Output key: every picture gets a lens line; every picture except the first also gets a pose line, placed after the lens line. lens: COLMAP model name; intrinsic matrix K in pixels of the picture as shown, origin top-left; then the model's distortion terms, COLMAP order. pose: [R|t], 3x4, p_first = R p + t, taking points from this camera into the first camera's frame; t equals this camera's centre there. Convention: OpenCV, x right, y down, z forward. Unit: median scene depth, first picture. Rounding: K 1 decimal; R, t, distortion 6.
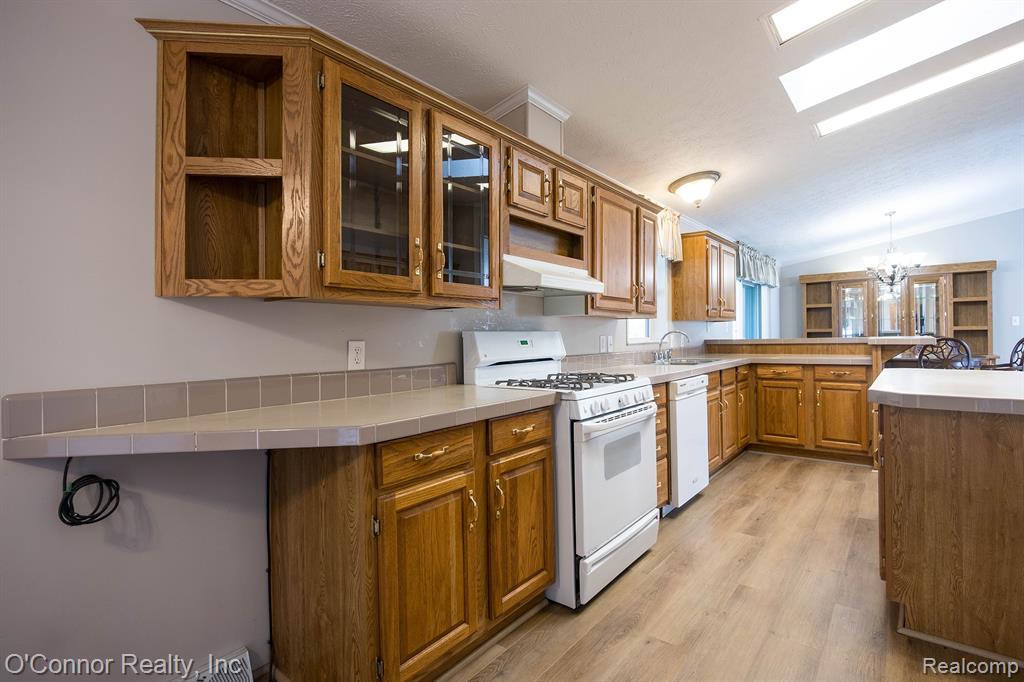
lens RADIAL K [[484.3, 0, 512.0], [0, 484.3, 341.0], [0, 0, 1]] dist [-0.013440, 0.000398]
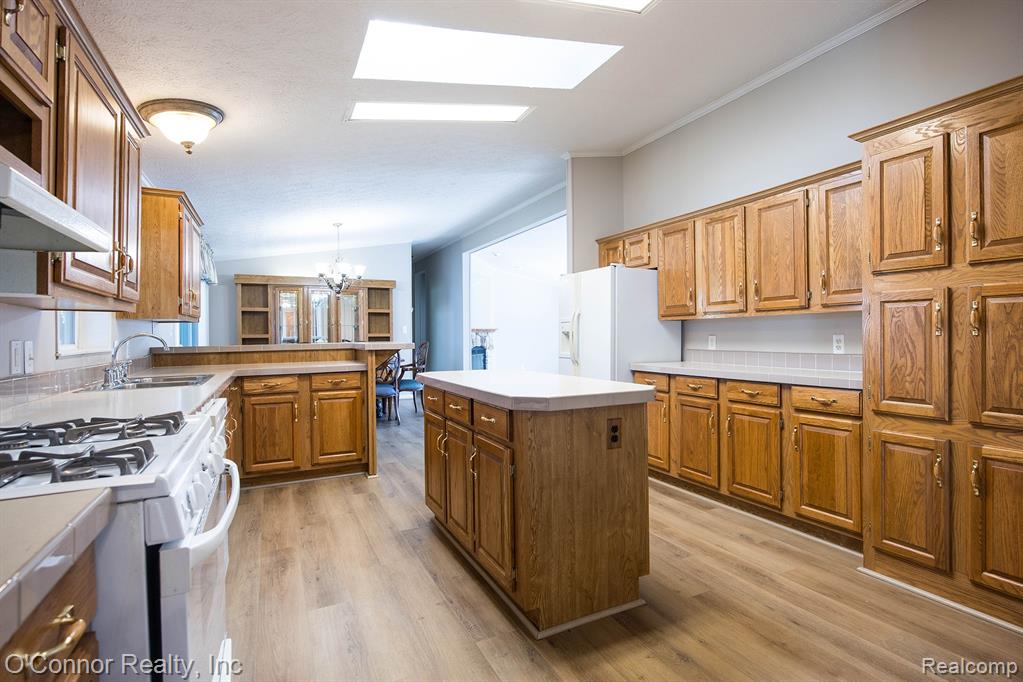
lens RADIAL K [[501.3, 0, 535.3], [0, 501.3, 338.9], [0, 0, 1]] dist [-0.011073, 0.000230]
pose [[0.390978, 0.003237, 0.920394, -0.087632], [0.013670, 0.999863, -0.009323, -0.001290], [-0.920298, 0.016226, 0.390880, 0.353569]]
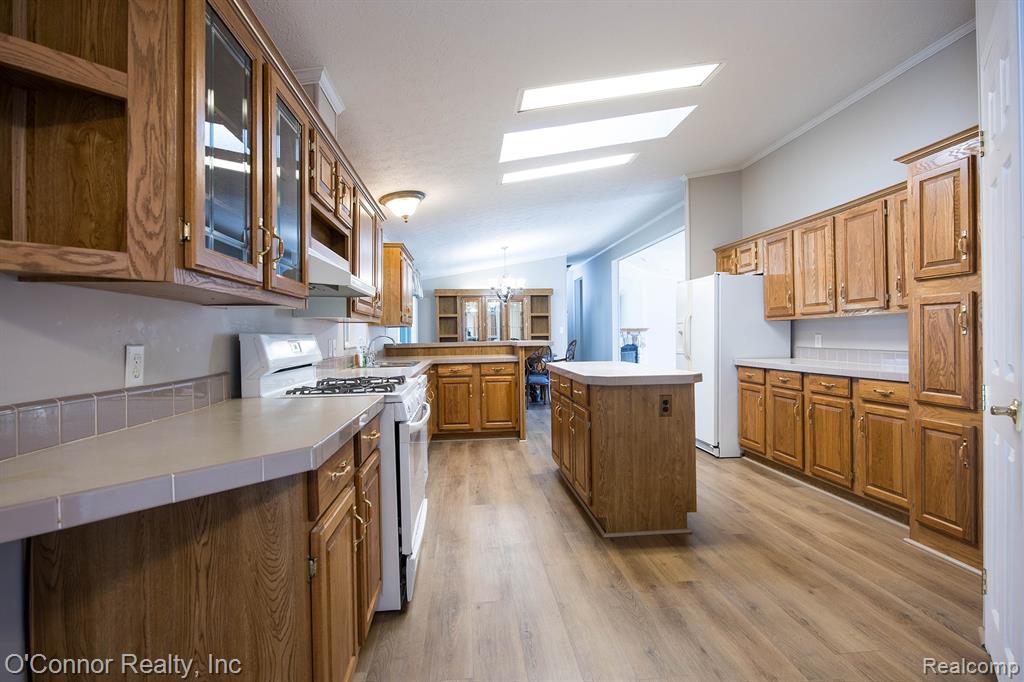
lens RADIAL K [[484.3, 0, 512.0], [0, 484.3, 341.0], [0, 0, 1]] dist [-0.013440, 0.000398]
pose [[0.710174, -0.003242, 0.704019, -0.271499], [0.011584, 0.999908, -0.007081, 0.002879], [-0.703931, 0.013184, 0.710146, 0.074283]]
